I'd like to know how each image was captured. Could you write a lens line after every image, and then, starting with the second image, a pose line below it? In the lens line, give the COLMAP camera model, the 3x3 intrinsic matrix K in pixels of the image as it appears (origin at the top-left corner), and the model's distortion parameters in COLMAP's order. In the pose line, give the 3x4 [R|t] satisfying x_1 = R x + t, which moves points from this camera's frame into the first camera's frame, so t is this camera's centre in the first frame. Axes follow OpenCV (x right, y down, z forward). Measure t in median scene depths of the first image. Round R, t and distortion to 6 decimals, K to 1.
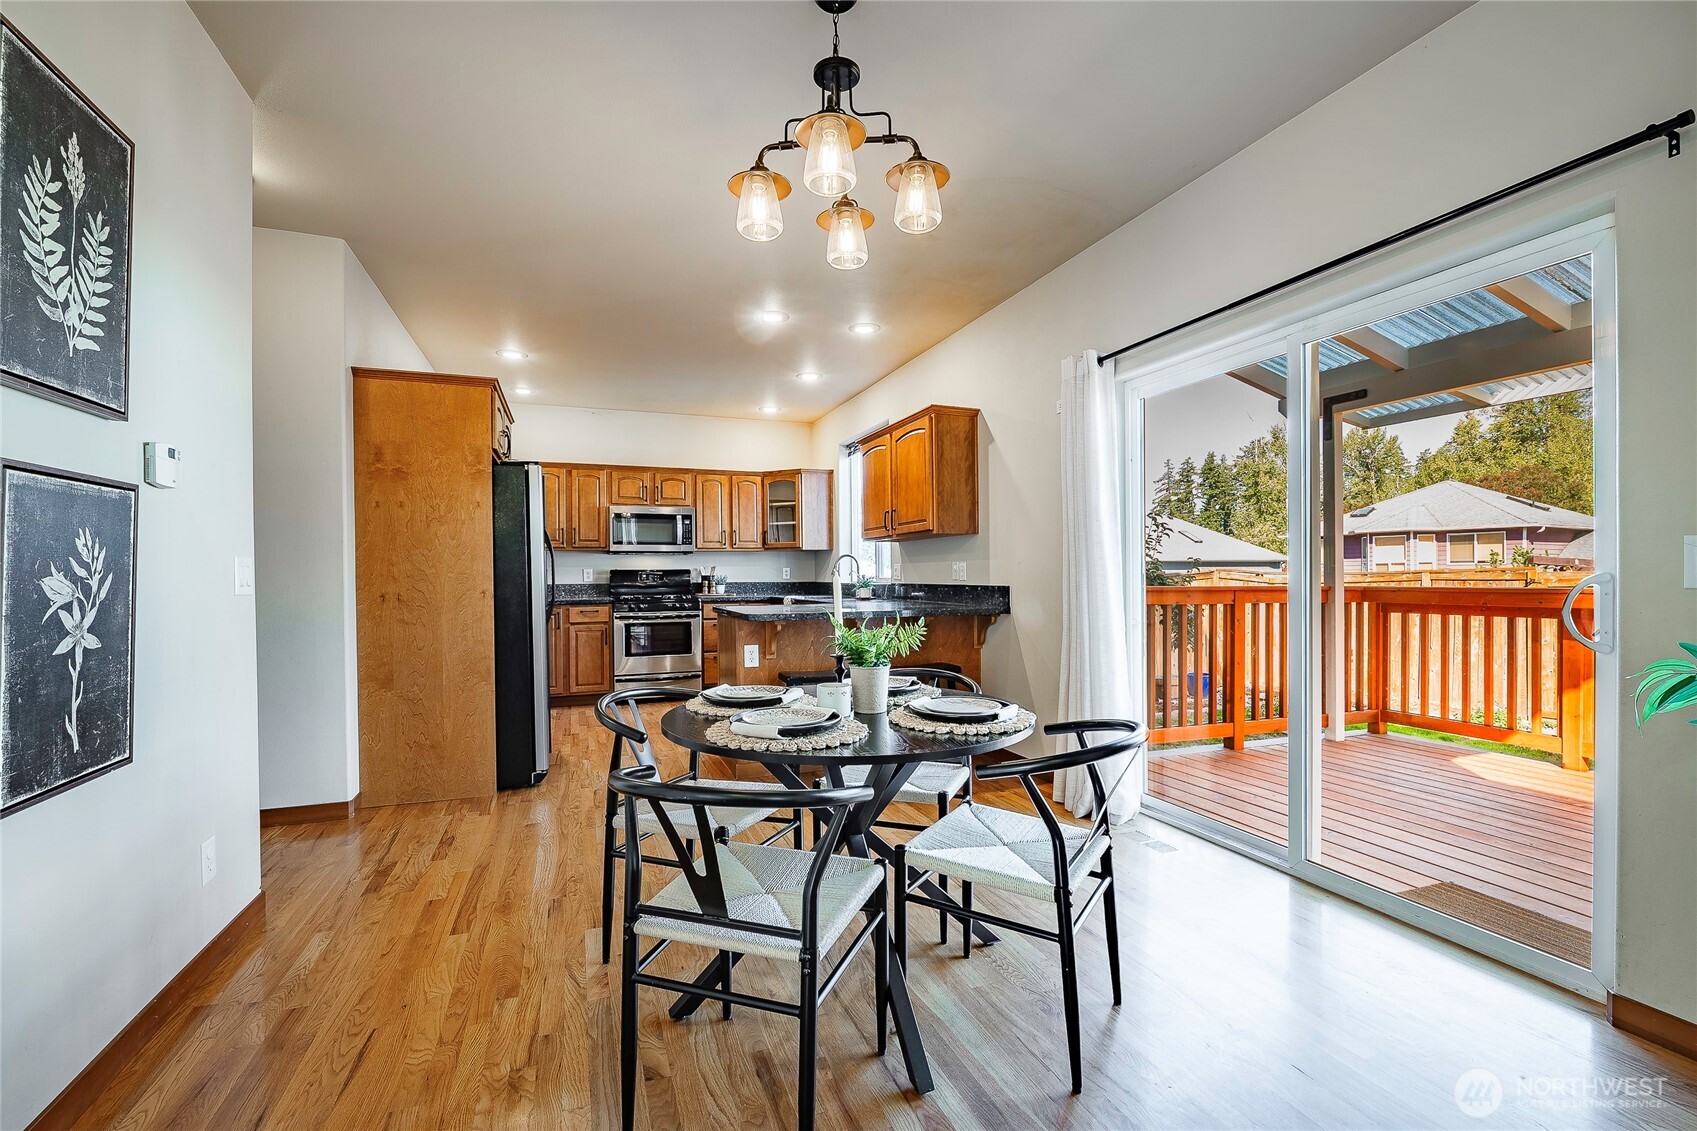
lens RADIAL K [[746.0, 0, 855.9], [0, 746.0, 580.3], [0, 0, 1]] dist [-0.000984, -0.000074]
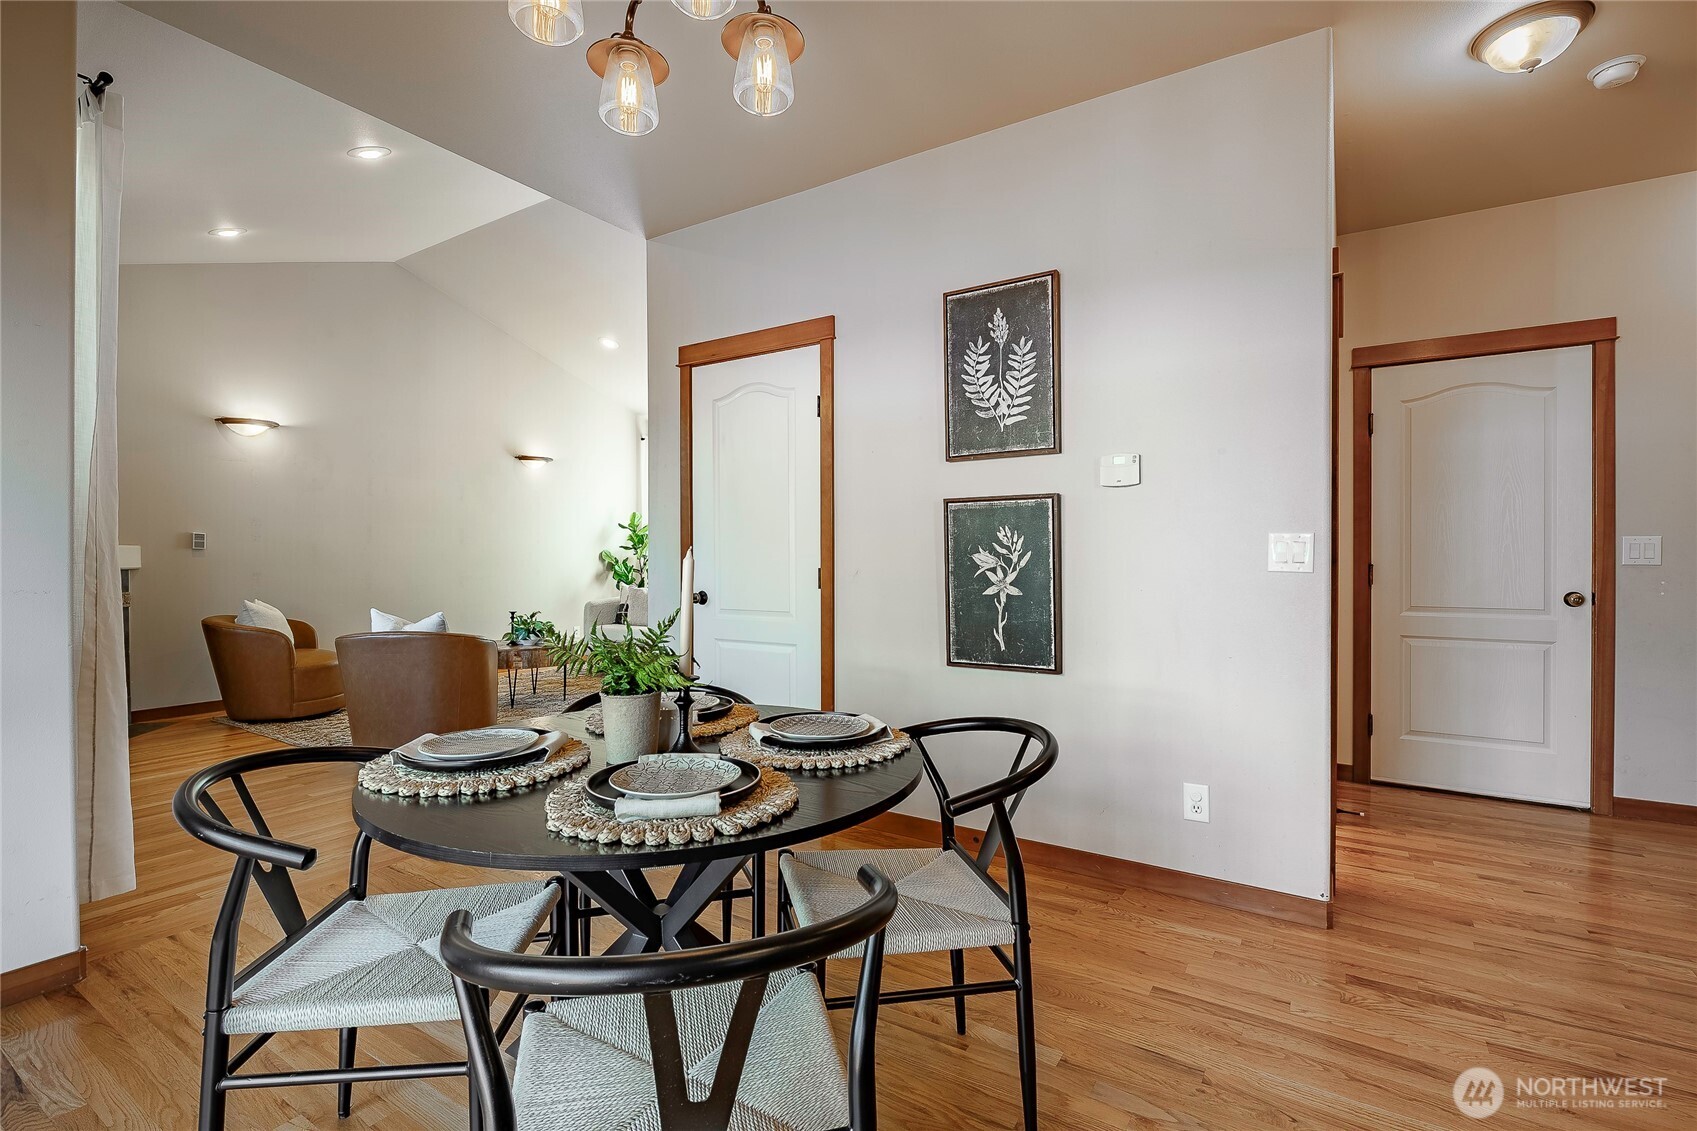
lens RADIAL K [[784.5, 0, 848.5], [0, 784.5, 565.5], [0, 0, 1]] dist [0.000154, -0.000127]
pose [[-0.811327, 0.012852, -0.584451, 0.153167], [-0.000092, 0.999755, 0.022112, -0.007468], [0.584593, 0.017994, -0.811127, 0.977552]]
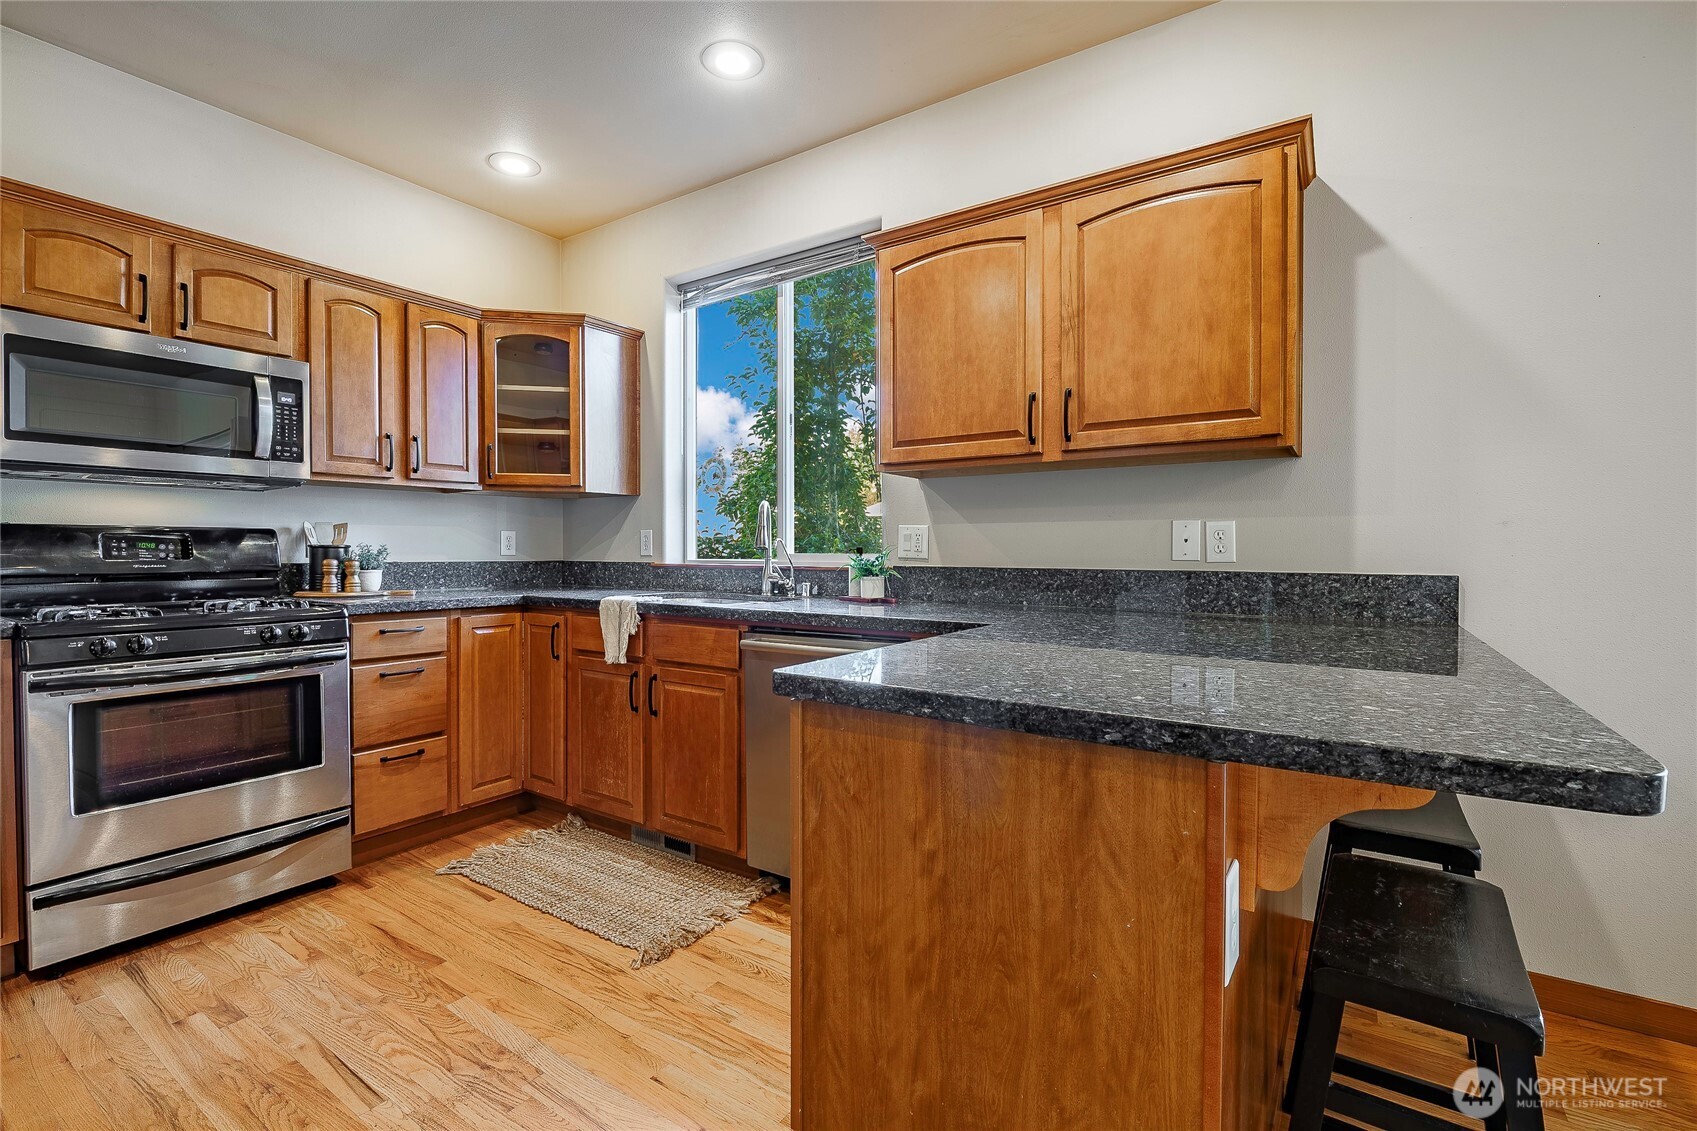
lens RADIAL K [[756.8, 0, 845.6], [0, 756.8, 557.9], [0, 0, 1]] dist [-0.002494, -0.000943]
pose [[0.815317, 0.000087, 0.579015, -0.397291], [-0.001693, 0.999996, 0.002233, -0.002647], [-0.579012, -0.002801, 0.815314, 0.987435]]
